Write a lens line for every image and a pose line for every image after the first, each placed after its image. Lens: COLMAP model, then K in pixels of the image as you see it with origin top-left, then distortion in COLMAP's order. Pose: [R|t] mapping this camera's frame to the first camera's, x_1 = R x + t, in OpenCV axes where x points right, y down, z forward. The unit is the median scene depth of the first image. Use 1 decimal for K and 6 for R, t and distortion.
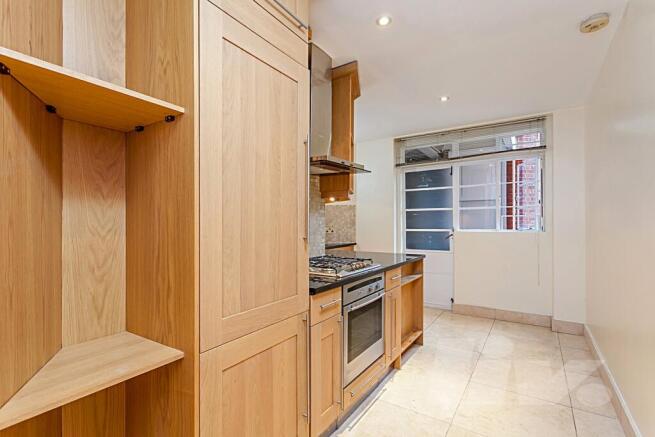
lens RADIAL K [[311.3, 0, 327.5], [0, 311.3, 218.5], [0, 0, 1]] dist [-0.000031, -0.000025]
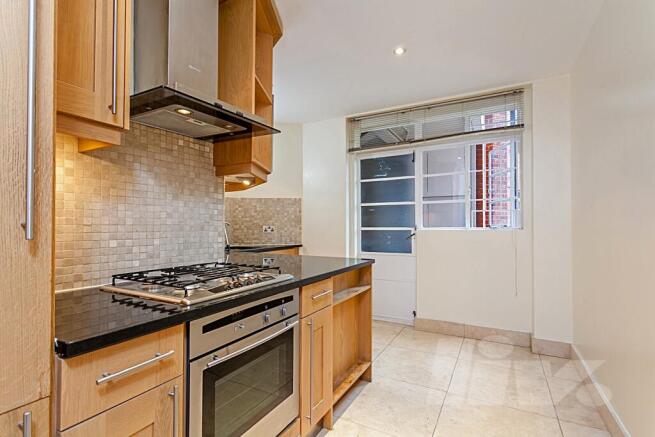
lens RADIAL K [[320.5, 0, 327.5], [0, 320.5, 218.5], [0, 0, 1]] dist [0.001337, 0.000135]
pose [[0.995595, 0.002837, 0.093717, 0.108705], [-0.002119, 0.999968, -0.007763, 0.021874], [-0.093736, 0.007530, 0.995569, 0.208134]]
